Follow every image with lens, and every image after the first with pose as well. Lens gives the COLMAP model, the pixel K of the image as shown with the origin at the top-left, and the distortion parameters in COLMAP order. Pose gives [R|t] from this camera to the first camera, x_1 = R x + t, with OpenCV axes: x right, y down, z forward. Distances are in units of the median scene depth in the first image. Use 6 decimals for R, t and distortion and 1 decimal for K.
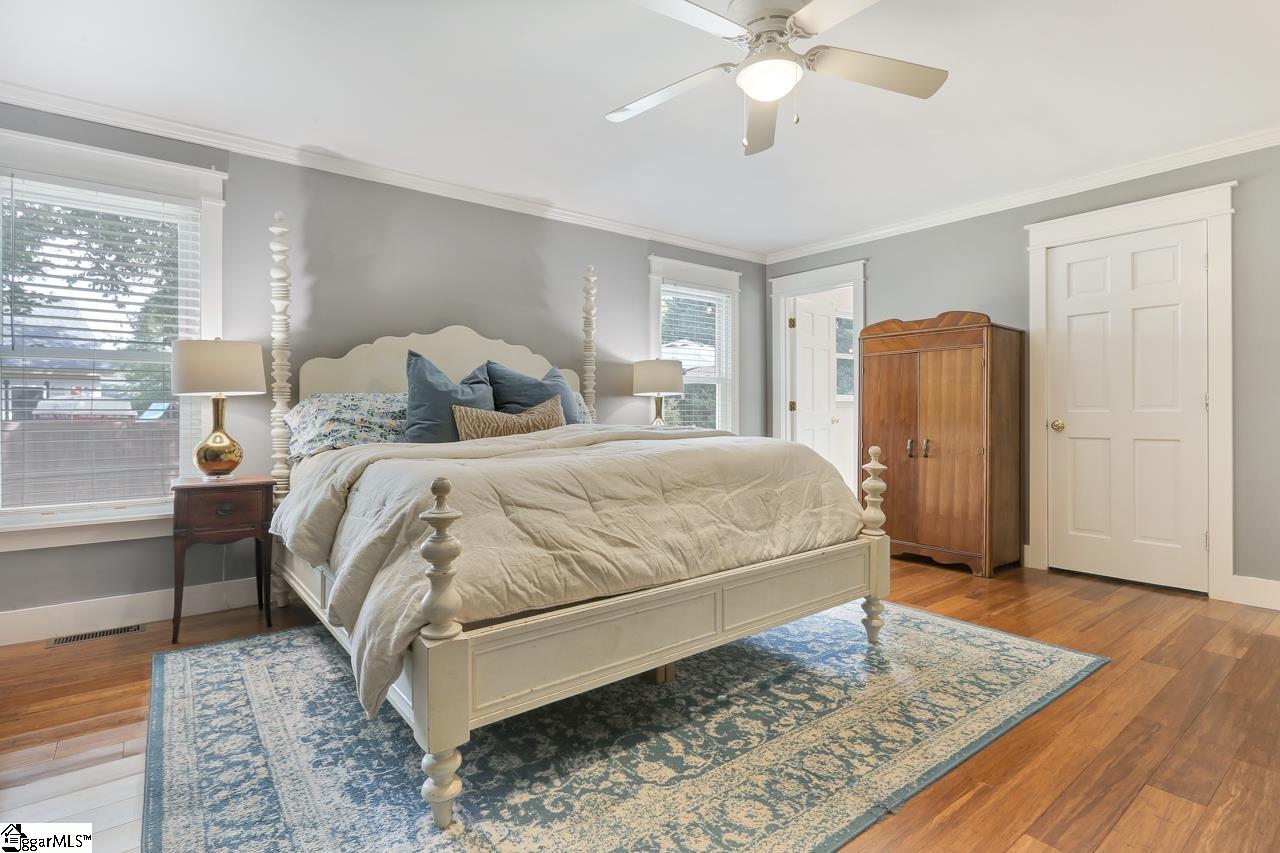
lens RADIAL K [[629.5, 0, 633.9], [0, 629.5, 407.3], [0, 0, 1]] dist [-0.006258, 0.001225]
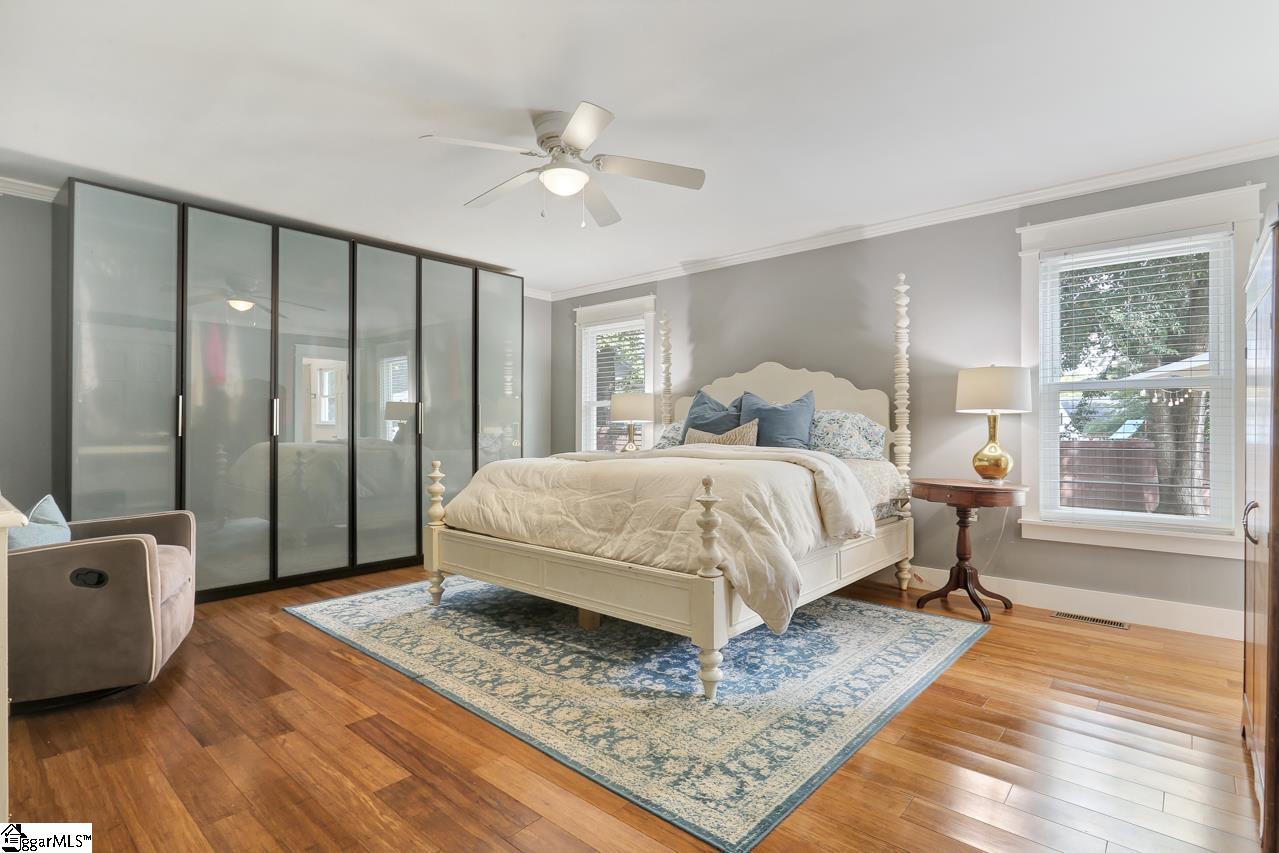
lens RADIAL K [[629.1, 0, 633.4], [0, 629.1, 407.3], [0, 0, 1]] dist [-0.006258, 0.001225]
pose [[0.178288, -0.027847, -0.983584, 1.520829], [0.005584, 0.999612, -0.027288, -0.014979], [0.983962, -0.000627, 0.178375, 0.900794]]
